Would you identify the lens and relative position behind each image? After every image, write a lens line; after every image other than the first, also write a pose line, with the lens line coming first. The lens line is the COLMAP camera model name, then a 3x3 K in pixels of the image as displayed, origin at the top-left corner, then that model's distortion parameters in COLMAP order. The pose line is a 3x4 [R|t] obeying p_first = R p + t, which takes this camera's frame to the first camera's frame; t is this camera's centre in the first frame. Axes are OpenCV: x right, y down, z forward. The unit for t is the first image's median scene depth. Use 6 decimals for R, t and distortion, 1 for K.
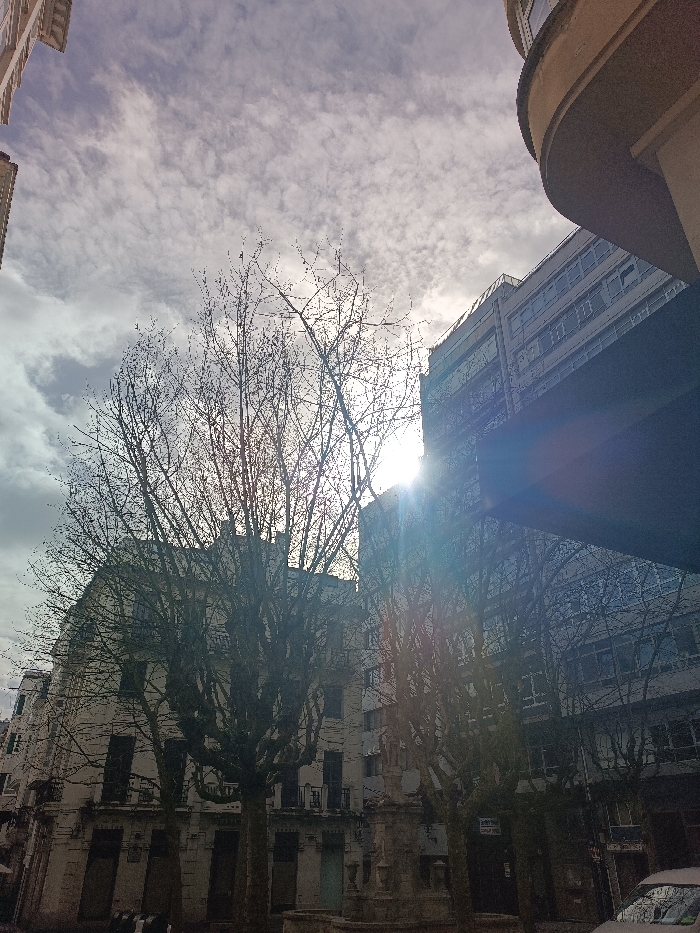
lens RADIAL K [[659.8, 0, 350.3], [0, 659.8, 468.9], [0, 0, 1]] dist [0.039773, -0.030311]
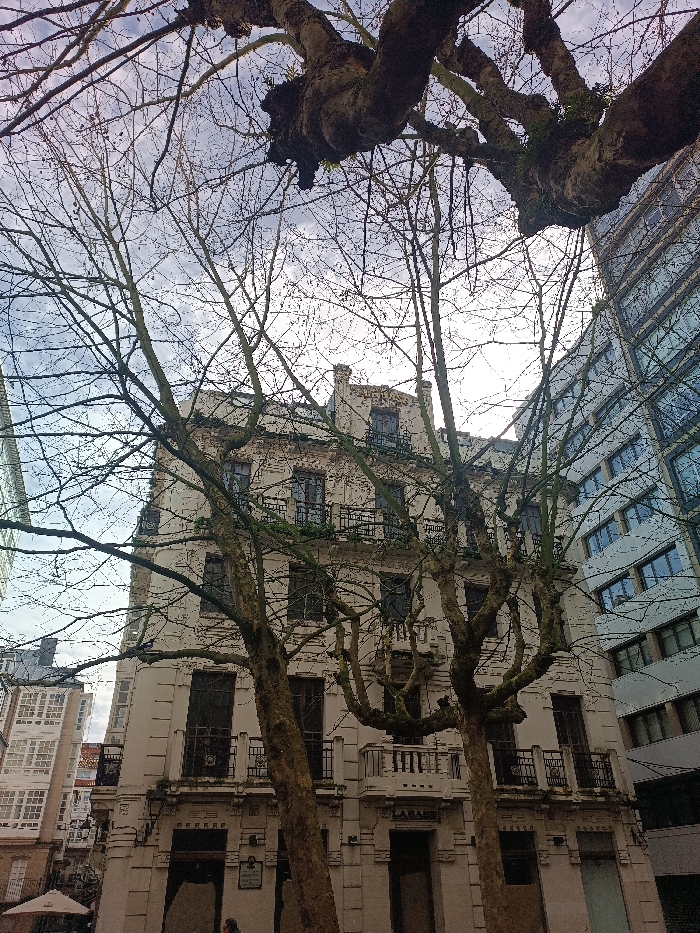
lens RADIAL K [[659.8, 0, 350.3], [0, 659.8, 468.9], [0, 0, 1]] dist [0.039773, -0.030311]
pose [[0.979790, -0.123283, -0.157522, -0.114947], [0.117198, 0.991977, -0.047385, 0.279842], [0.162100, 0.027966, 0.986378, 0.459601]]
